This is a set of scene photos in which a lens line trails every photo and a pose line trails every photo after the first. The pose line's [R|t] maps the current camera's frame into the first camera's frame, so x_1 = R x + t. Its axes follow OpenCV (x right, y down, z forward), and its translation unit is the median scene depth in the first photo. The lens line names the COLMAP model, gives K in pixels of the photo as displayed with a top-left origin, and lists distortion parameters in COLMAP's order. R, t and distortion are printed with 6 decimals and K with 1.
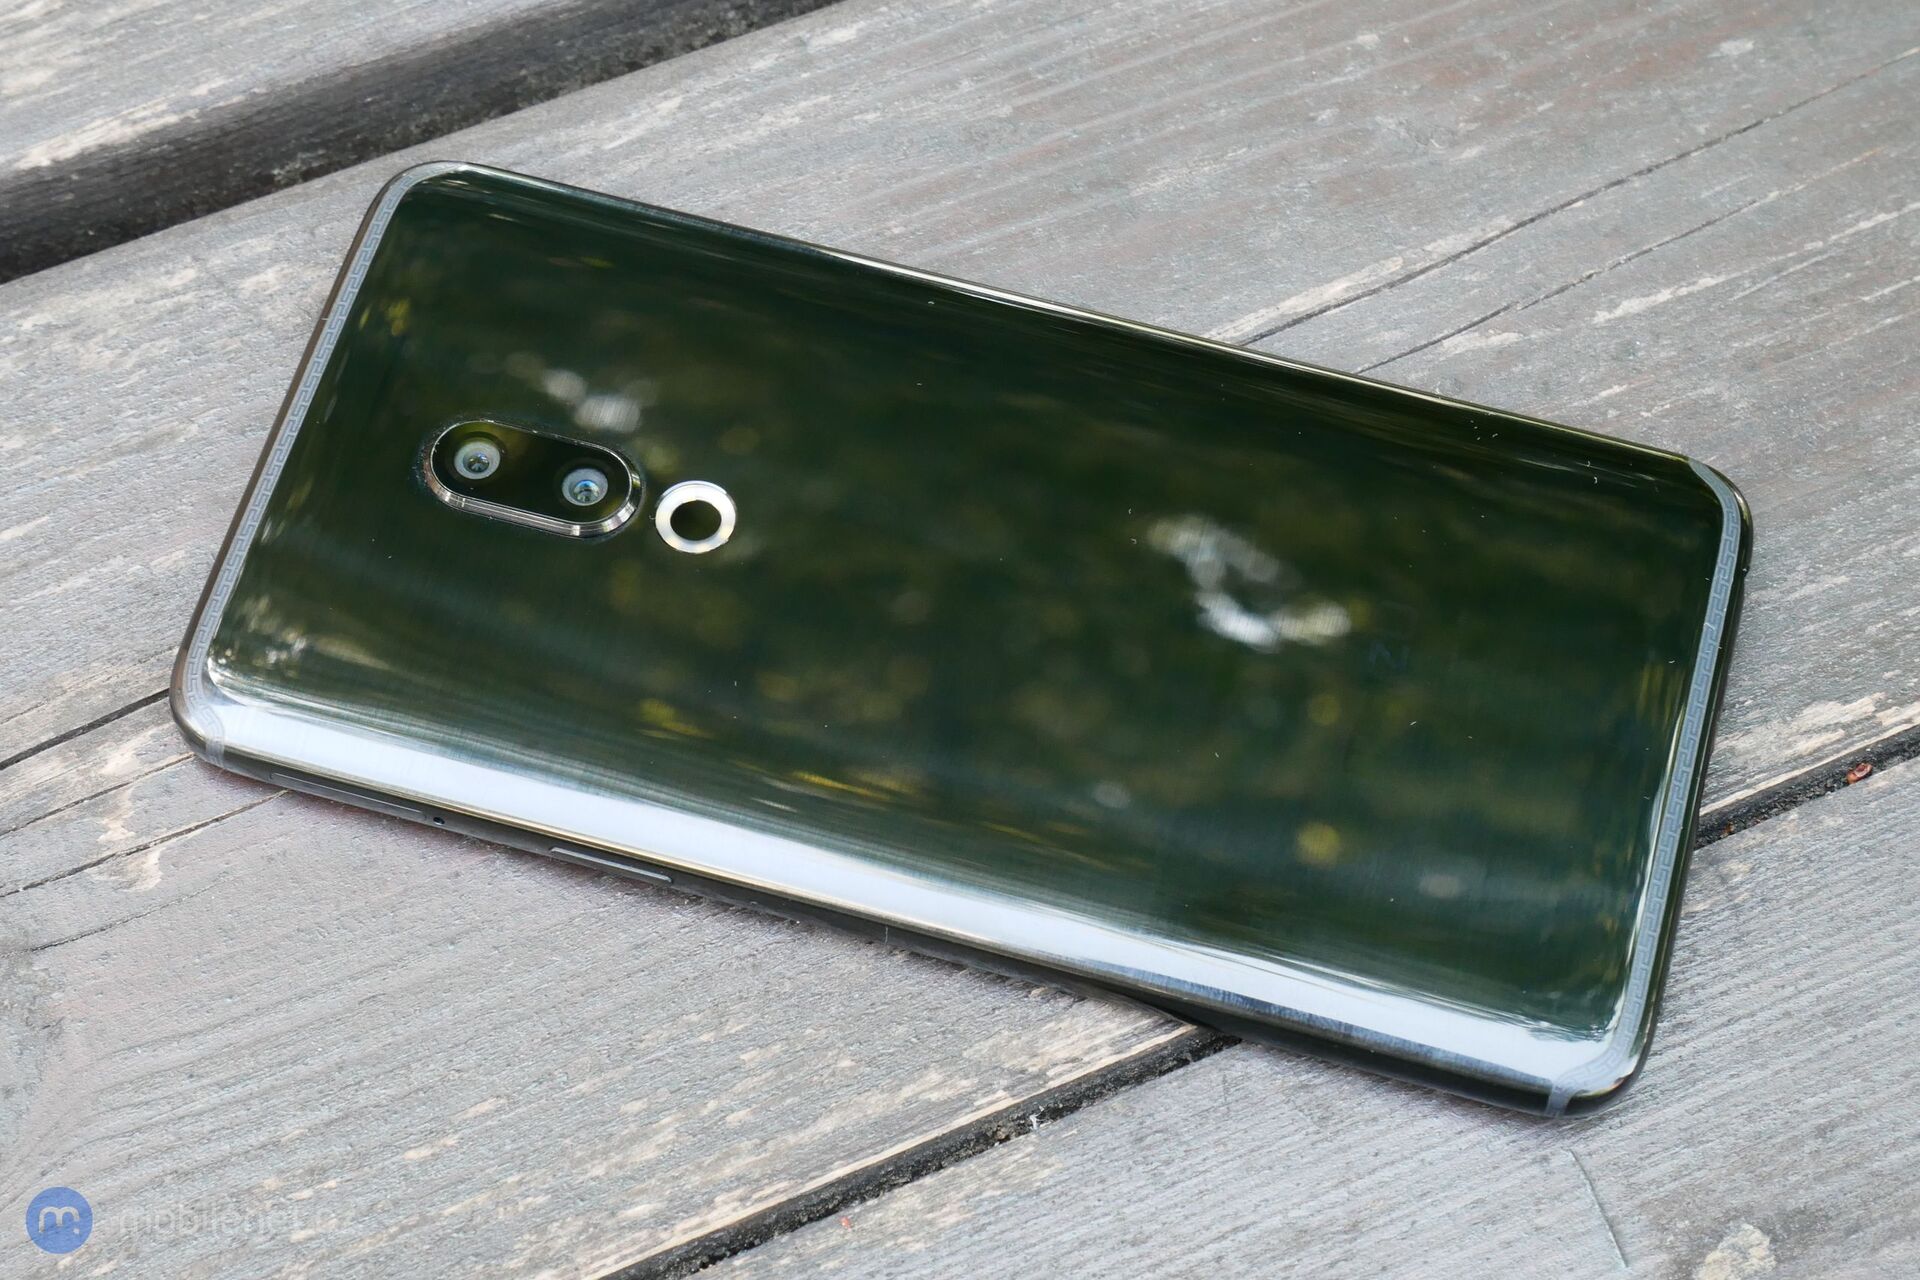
lens RADIAL K [[3741.8, 0, 959.9], [0, 3741.8, 639.2], [0, 0, 1]] dist [-0.009582, 0.000000]
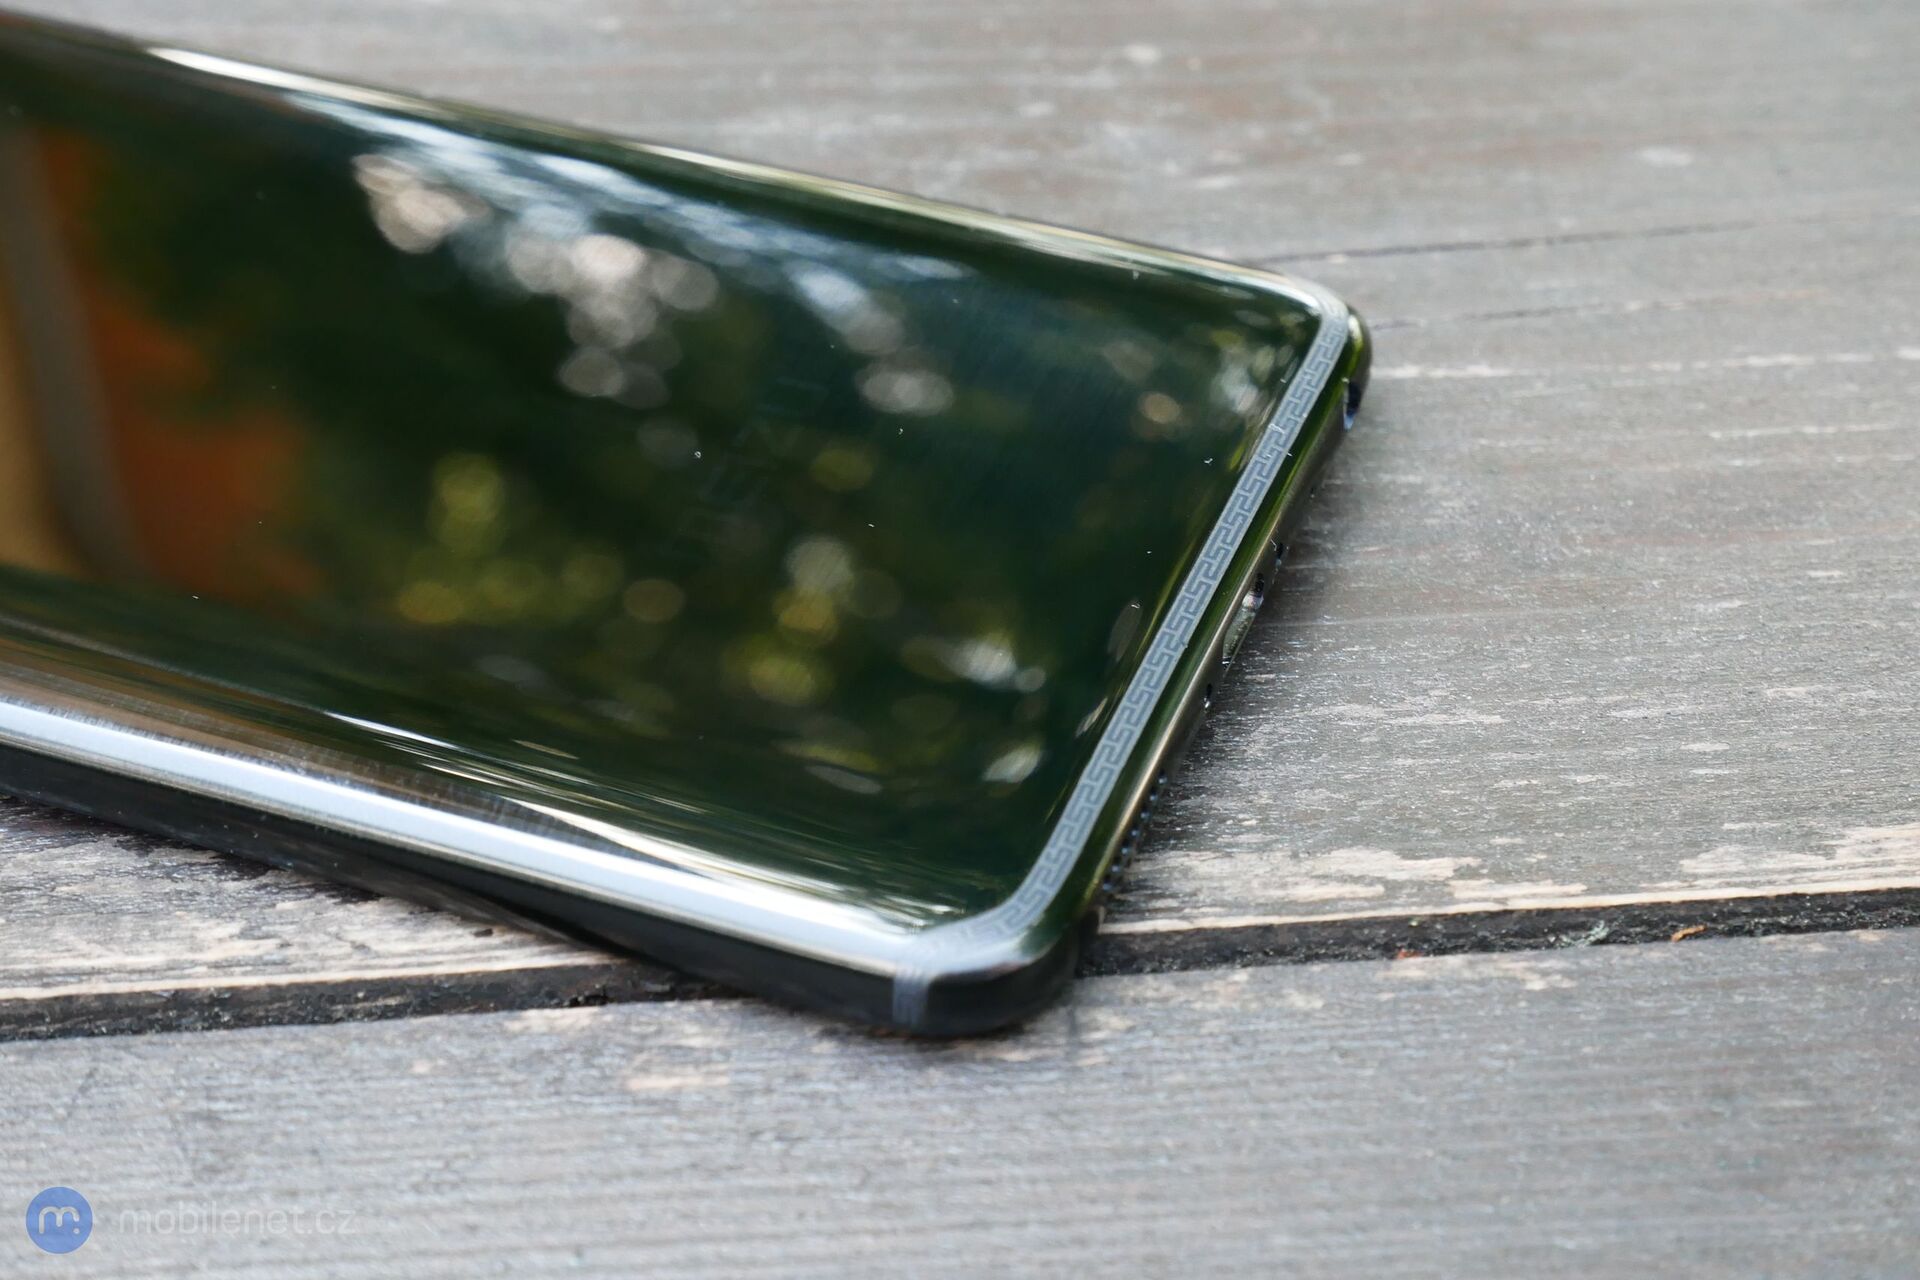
lens RADIAL K [[3741.8, 0, 959.8], [0, 3741.8, 640.8], [0, 0, 1]] dist [-0.009582, 0.000000]
pose [[0.945672, 0.206526, -0.251099, 0.311544], [-0.279870, 0.910154, -0.305438, 0.185389], [0.165458, 0.359120, 0.918508, 0.439981]]
